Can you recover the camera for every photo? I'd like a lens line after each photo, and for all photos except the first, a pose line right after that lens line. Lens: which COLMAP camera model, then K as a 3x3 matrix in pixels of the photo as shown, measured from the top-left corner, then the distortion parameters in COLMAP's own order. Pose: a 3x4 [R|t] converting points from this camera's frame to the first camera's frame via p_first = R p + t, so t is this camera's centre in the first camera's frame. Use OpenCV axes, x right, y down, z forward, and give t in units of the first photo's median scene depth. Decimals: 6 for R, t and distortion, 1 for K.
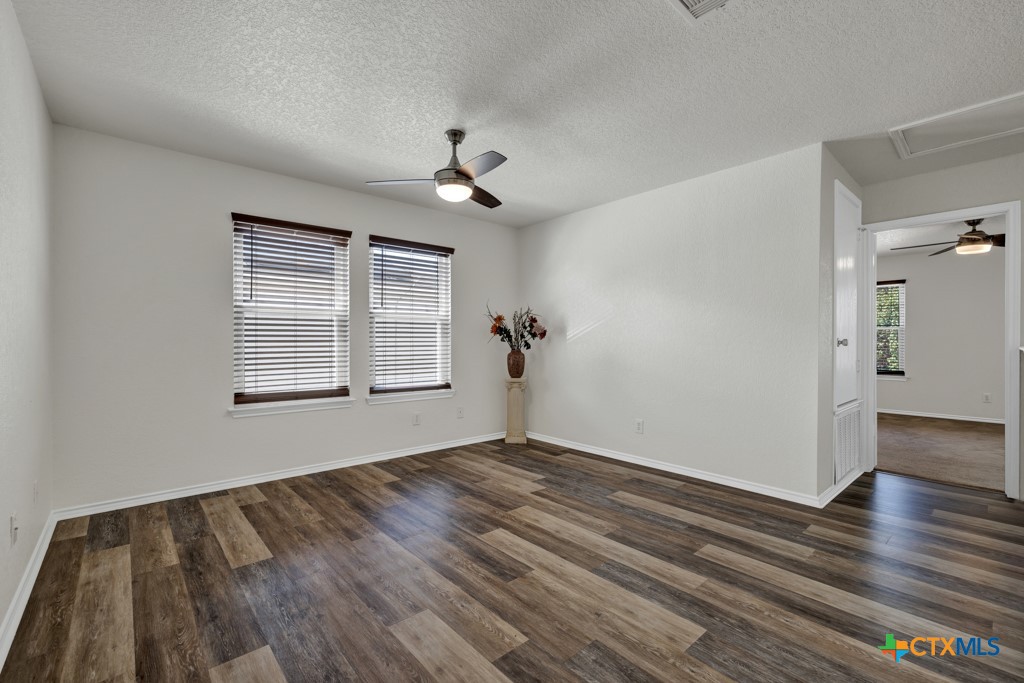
lens RADIAL K [[443.9, 0, 500.1], [0, 443.9, 347.3], [0, 0, 1]] dist [-0.001247, 0.000249]
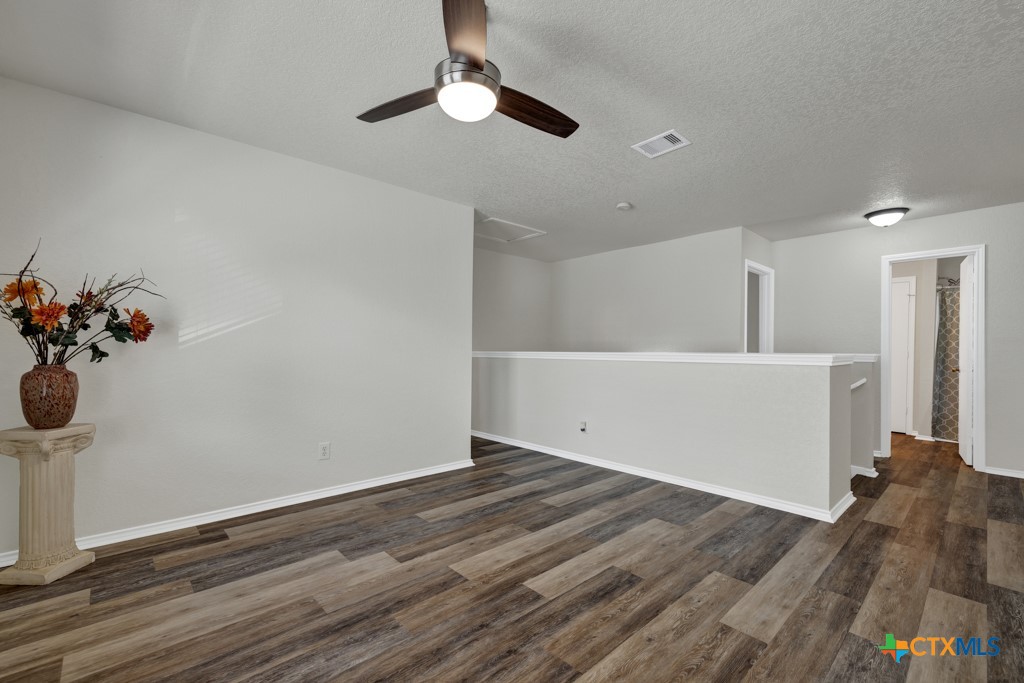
lens RADIAL K [[443.9, 0, 500.1], [0, 443.9, 347.3], [0, 0, 1]] dist [-0.001247, 0.000249]
pose [[-0.032652, 0.005369, 0.999452, -0.760103], [0.006848, 0.999963, -0.005148, -0.012967], [-0.999443, 0.006676, -0.032687, 1.013428]]
